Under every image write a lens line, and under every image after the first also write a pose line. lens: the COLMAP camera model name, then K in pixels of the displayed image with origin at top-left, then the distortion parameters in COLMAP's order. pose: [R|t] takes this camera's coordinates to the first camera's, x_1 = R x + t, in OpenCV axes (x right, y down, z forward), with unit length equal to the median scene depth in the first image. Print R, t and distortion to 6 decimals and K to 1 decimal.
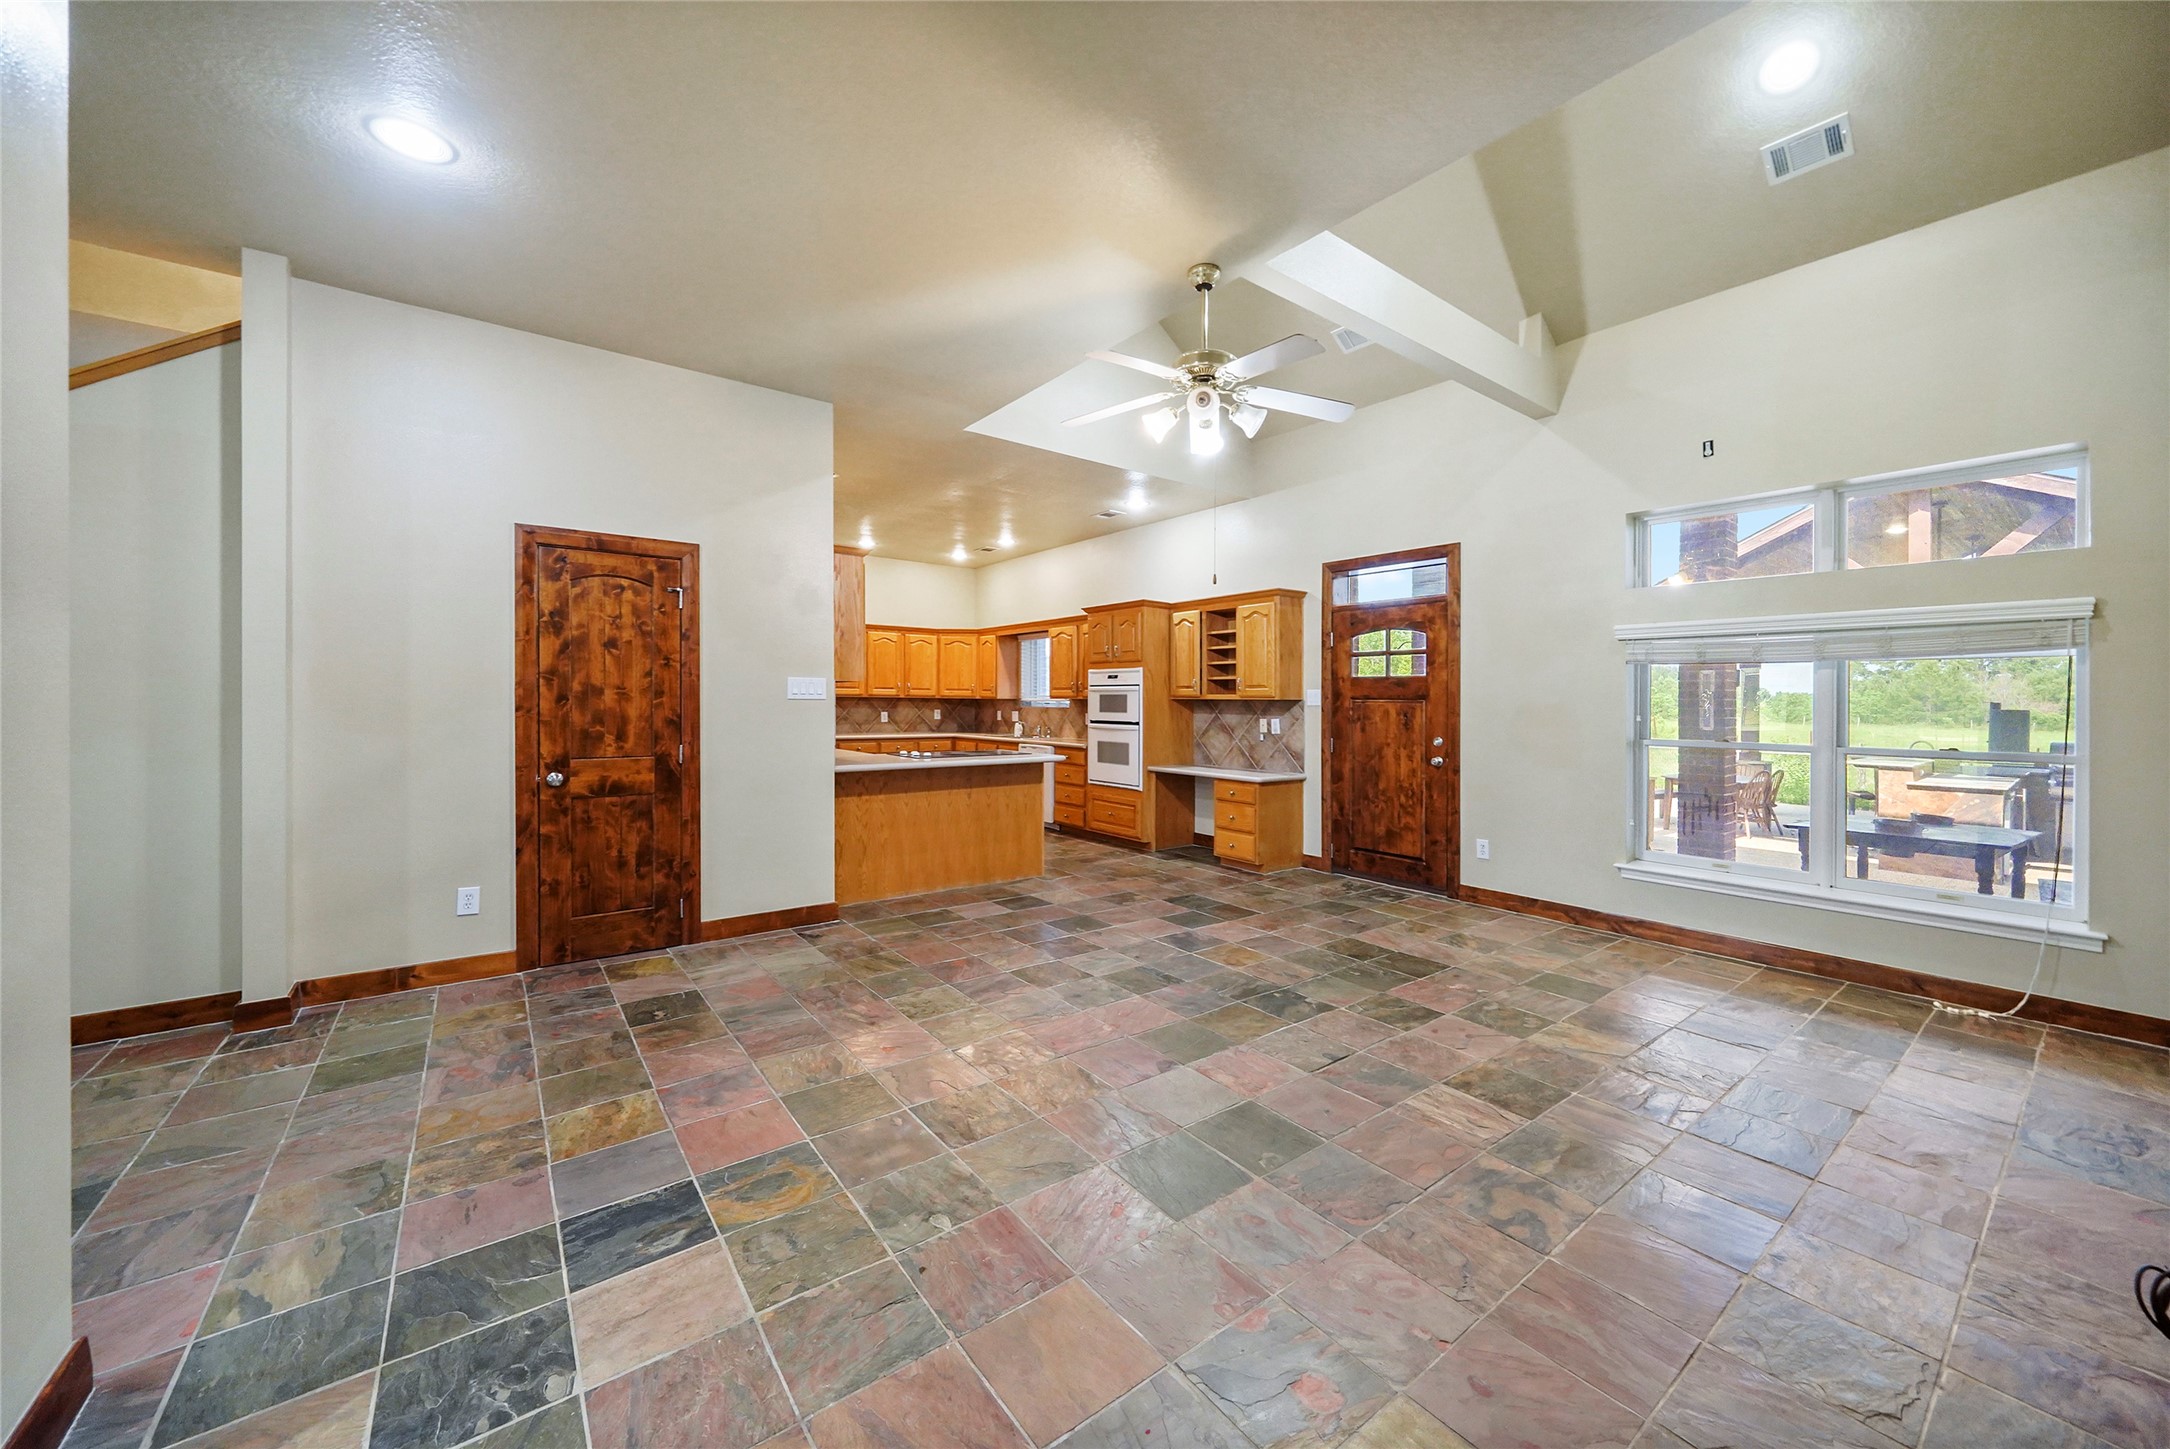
lens RADIAL K [[836.4, 0, 1158.0], [0, 836.4, 699.3], [0, 0, 1]] dist [0.001074, 0.000164]
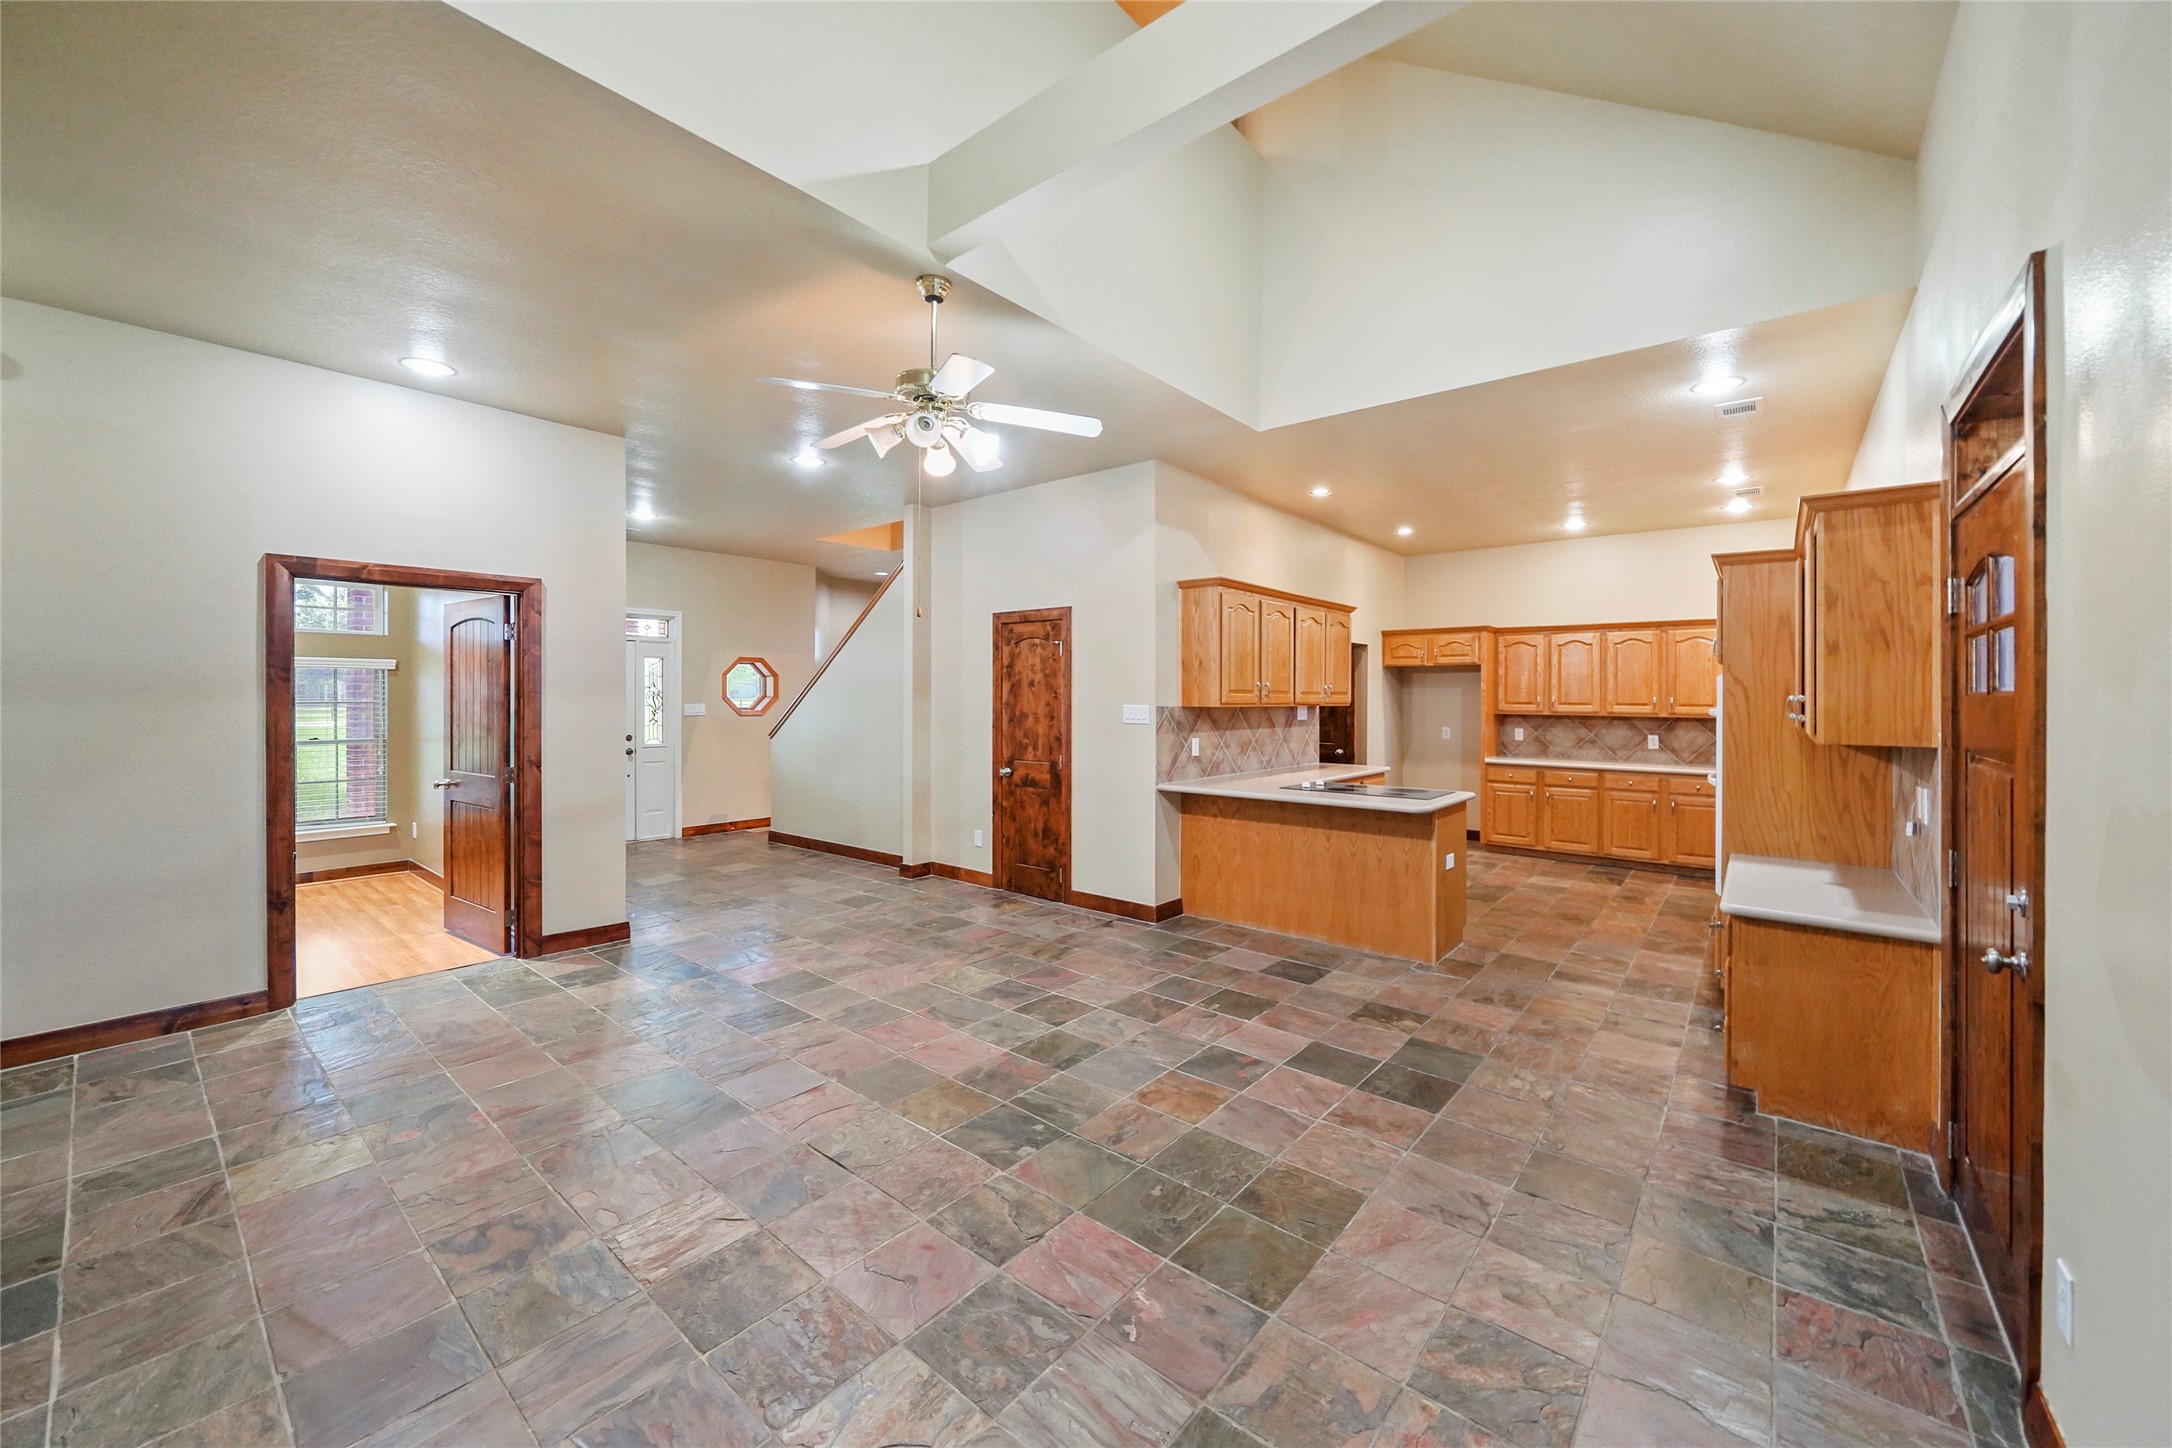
lens RADIAL K [[858.8, 0, 1046.9], [0, 858.8, 695.5], [0, 0, 1]] dist [0.000115, -0.000069]
pose [[0.128920, -0.007752, -0.991625, 0.713624], [-0.000157, 0.999969, -0.007838, -0.028179], [0.991655, 0.001166, 0.128915, 0.695709]]
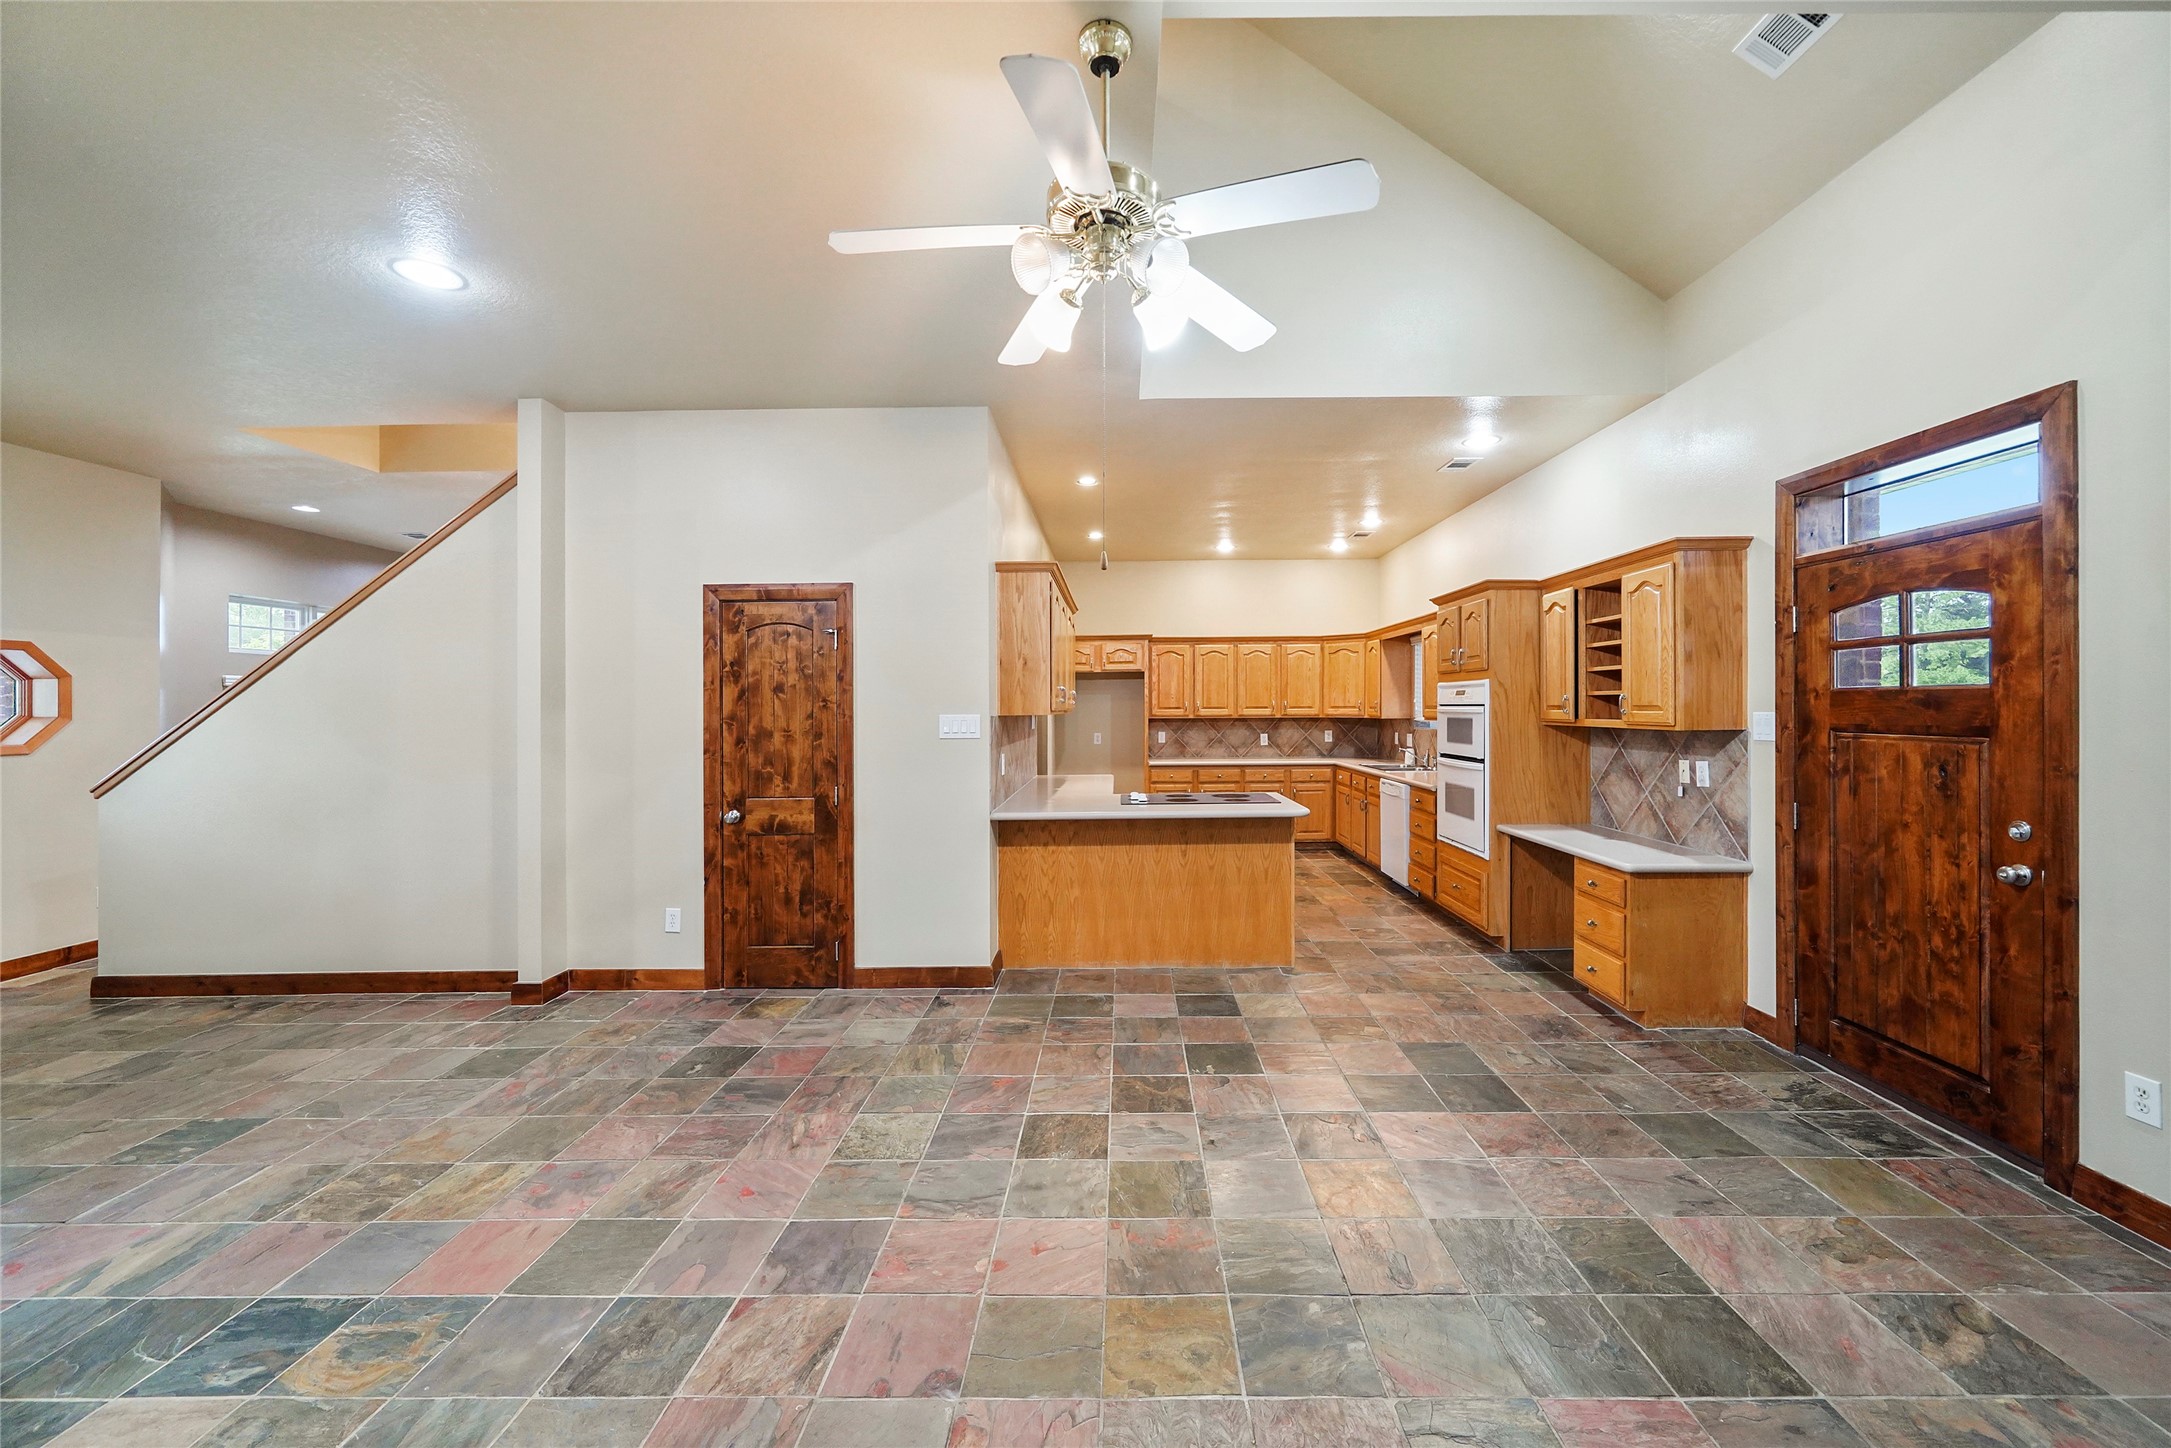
lens RADIAL K [[883.9, 0, 1119.9], [0, 883.9, 694.7], [0, 0, 1]] dist [-0.002269, 0.000272]
pose [[0.755320, -0.023153, -0.654947, 0.331645], [0.017678, 0.999732, -0.014955, -0.029033], [0.655117, -0.000283, 0.755527, 0.372674]]
